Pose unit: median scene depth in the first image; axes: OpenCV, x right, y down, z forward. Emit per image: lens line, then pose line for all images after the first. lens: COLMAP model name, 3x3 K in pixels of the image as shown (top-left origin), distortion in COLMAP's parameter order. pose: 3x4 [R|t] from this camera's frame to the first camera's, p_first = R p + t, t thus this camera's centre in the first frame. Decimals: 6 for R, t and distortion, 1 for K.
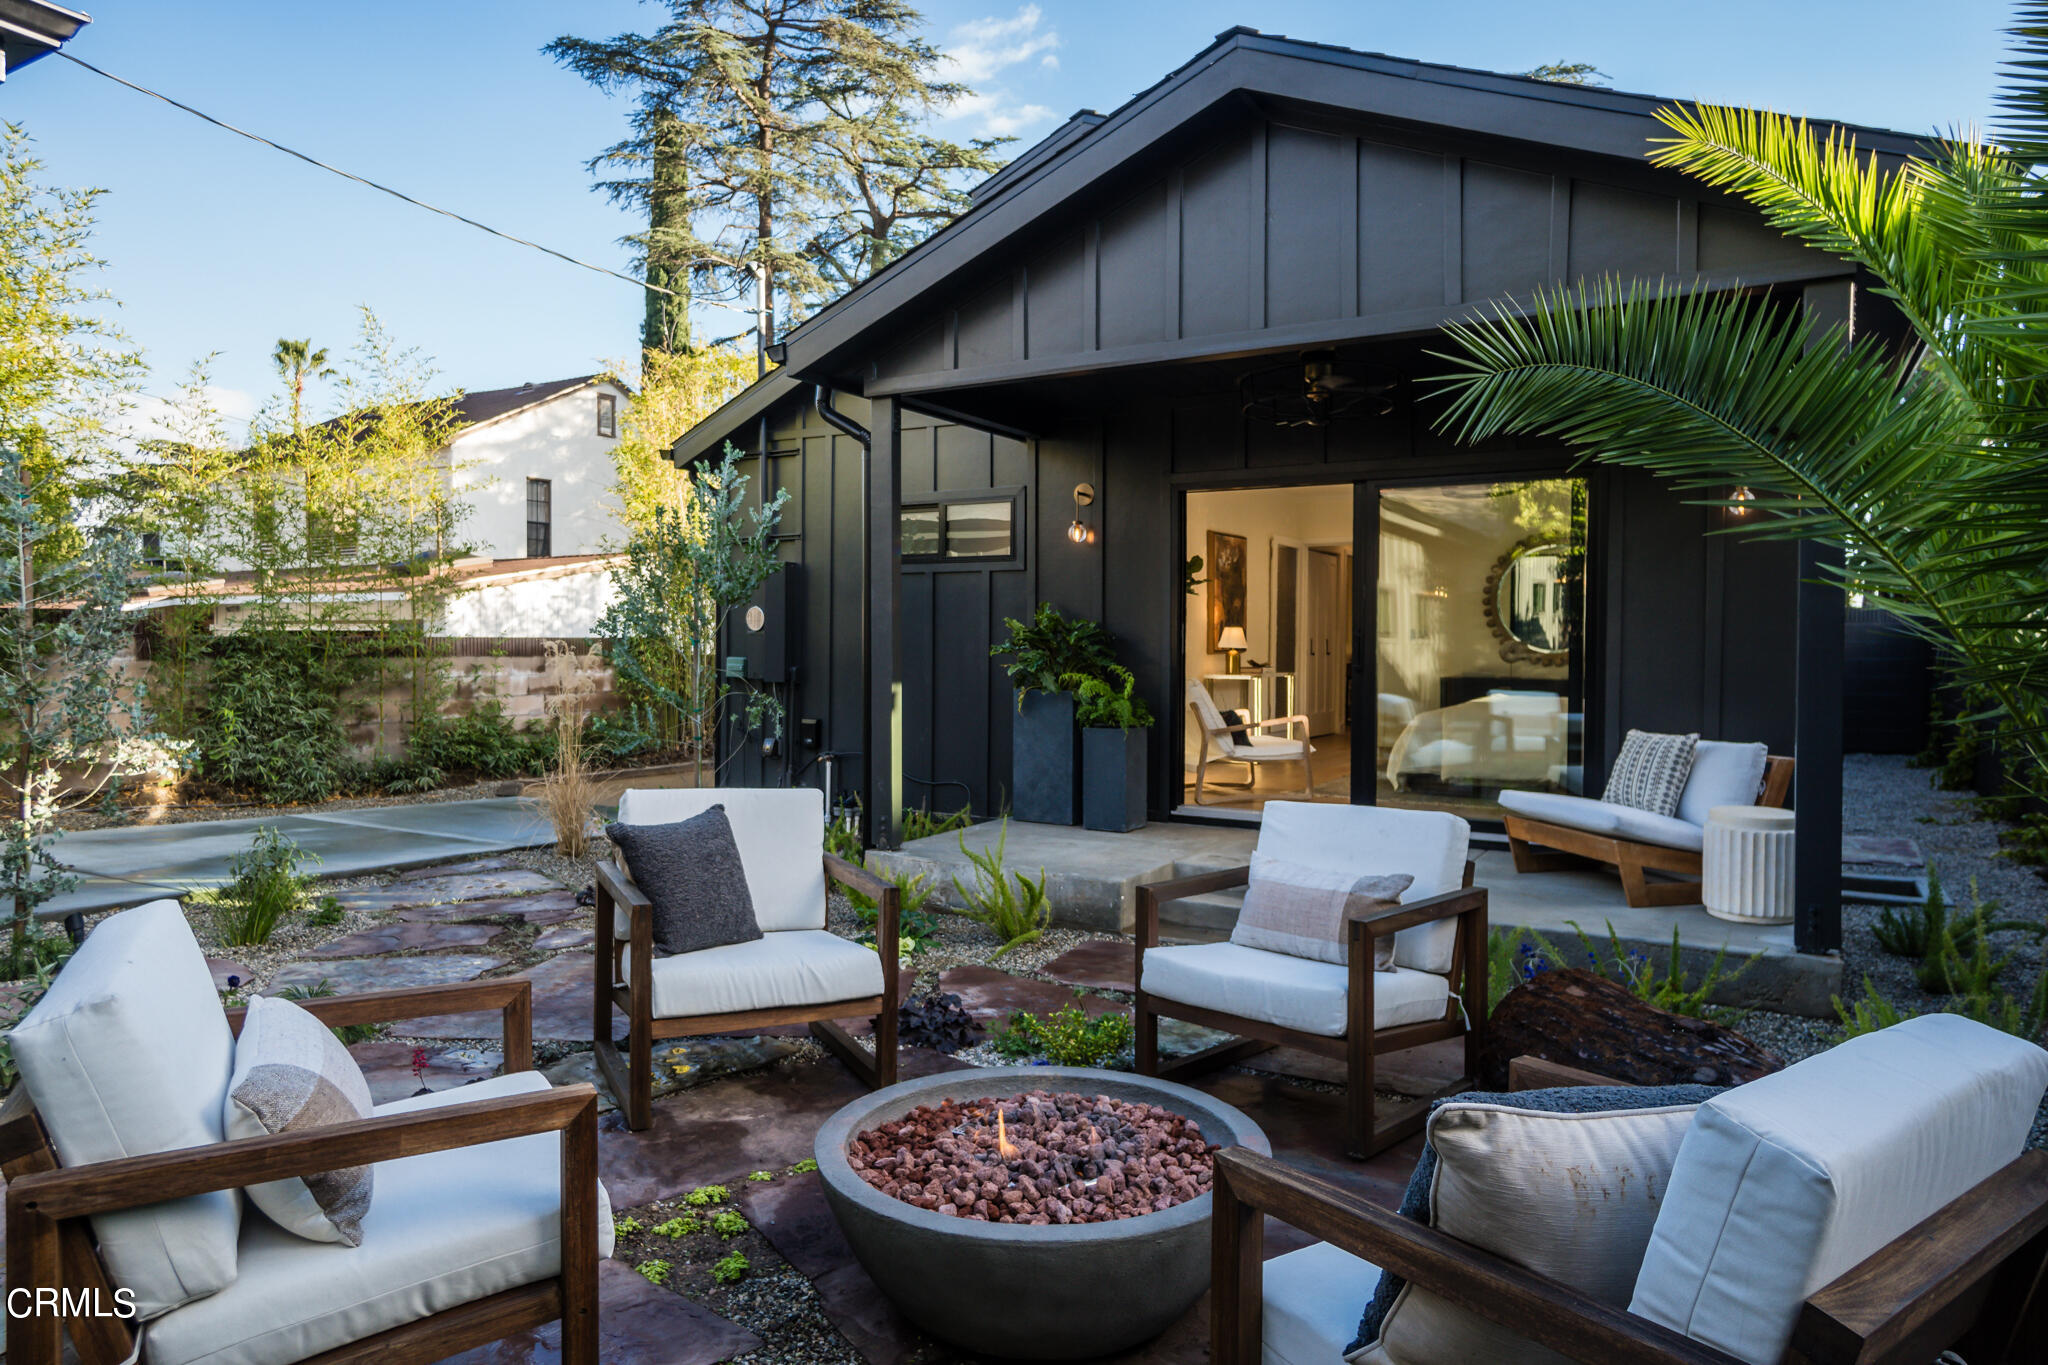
lens RADIAL K [[1231.9, 0, 1024.0], [0, 1231.9, 682.5], [0, 0, 1]] dist [0.001341, 0.000357]
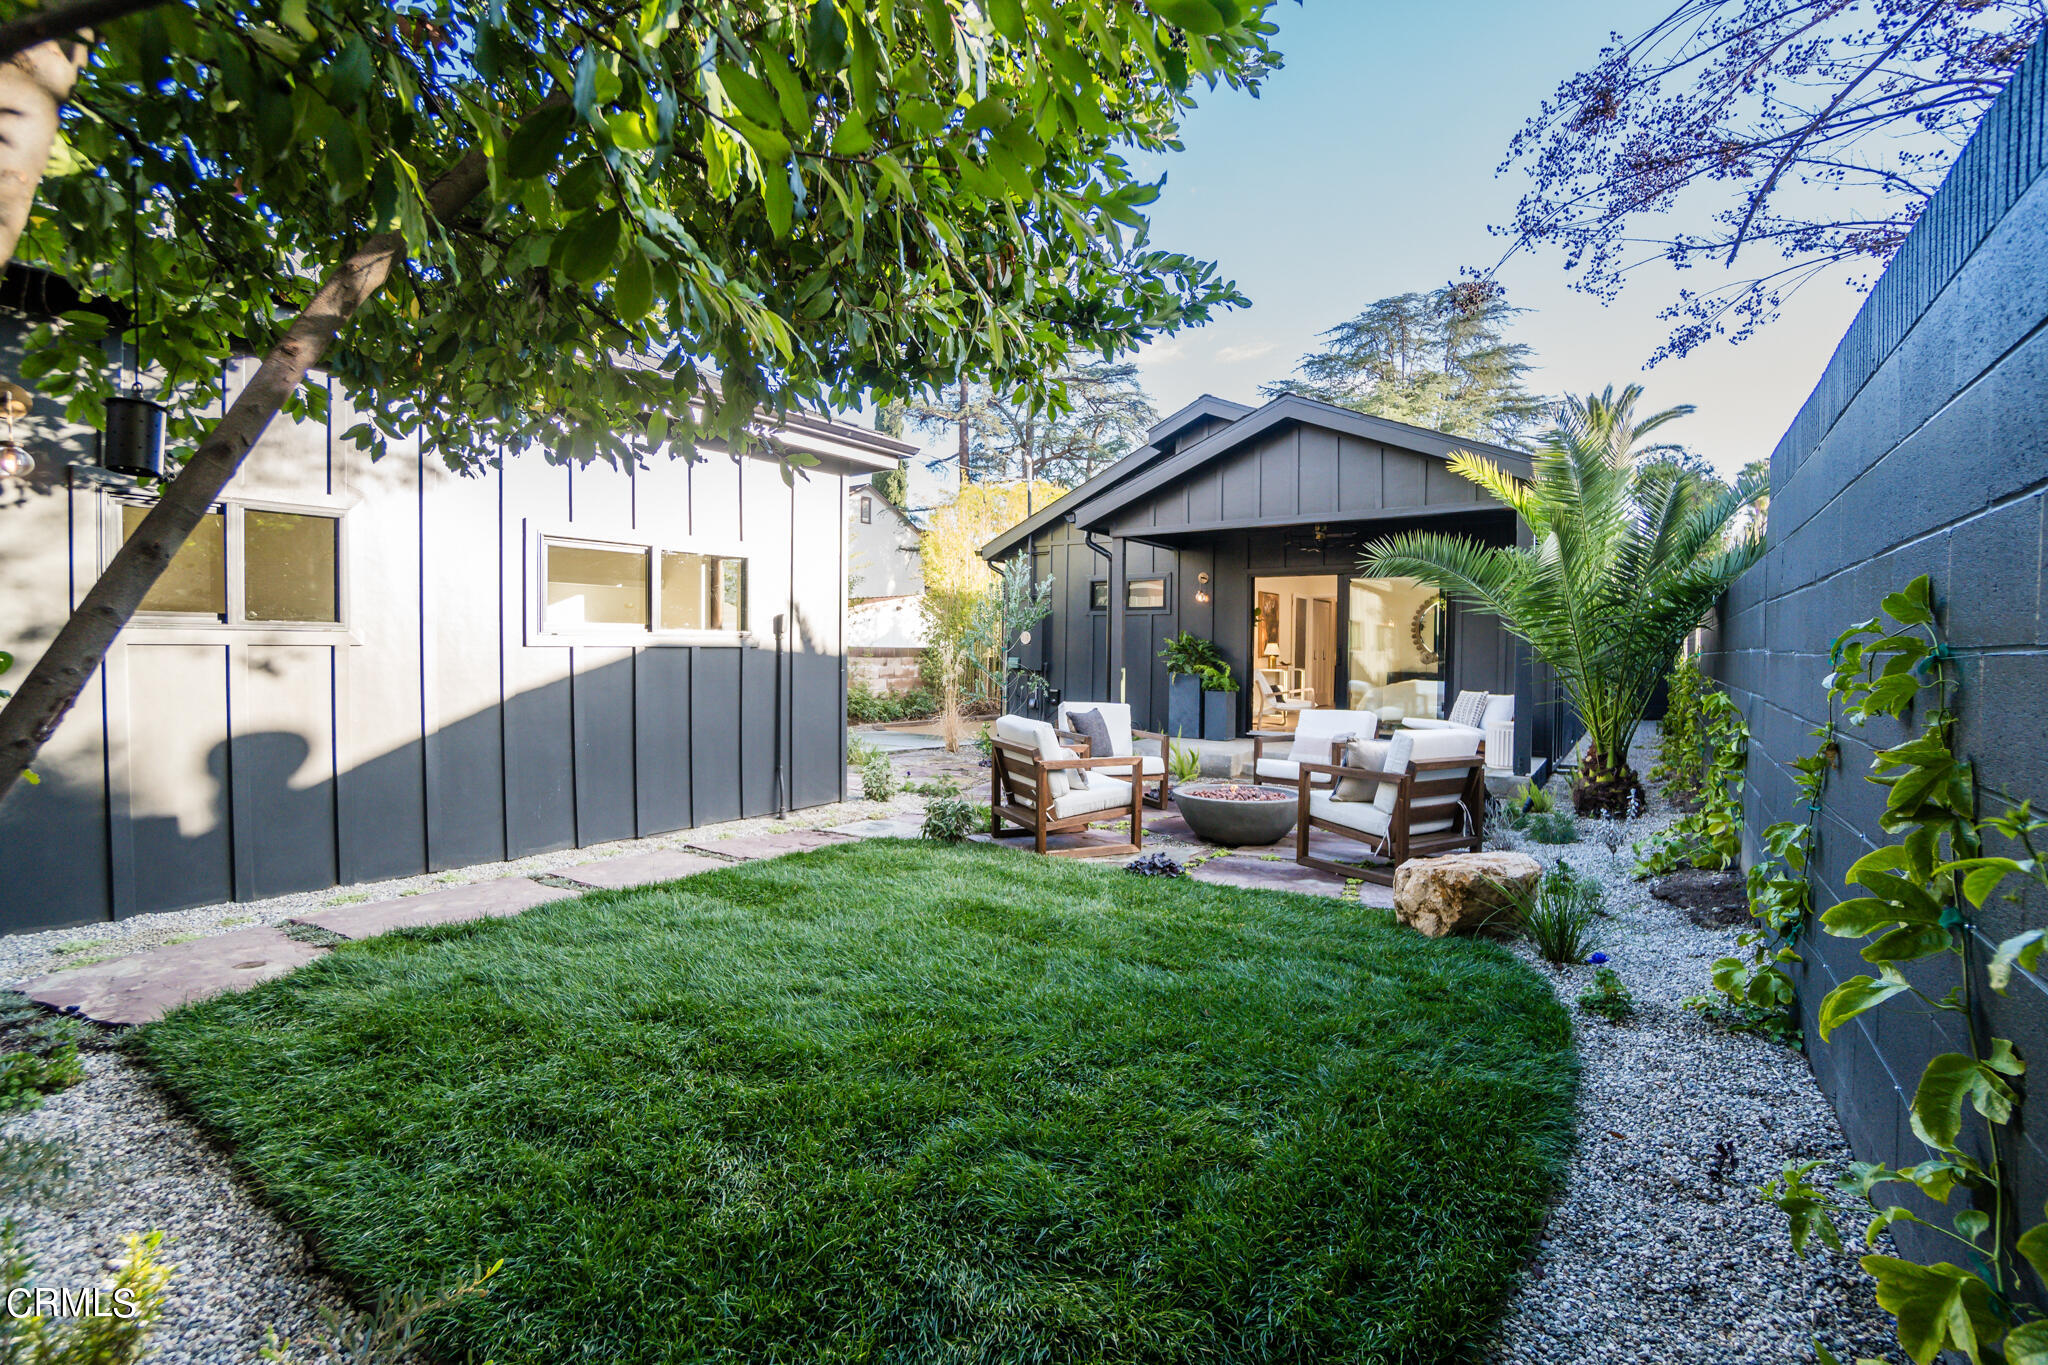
lens RADIAL K [[899.2, 0, 1024.0], [0, 899.2, 682.5], [0, 0, 1]] dist [-0.063203, 0.019327]
pose [[0.996764, 0.007080, -0.080074, -0.126209], [-0.007184, 0.999974, -0.001015, 0.023798], [0.080065, 0.001587, 0.996788, -0.496117]]
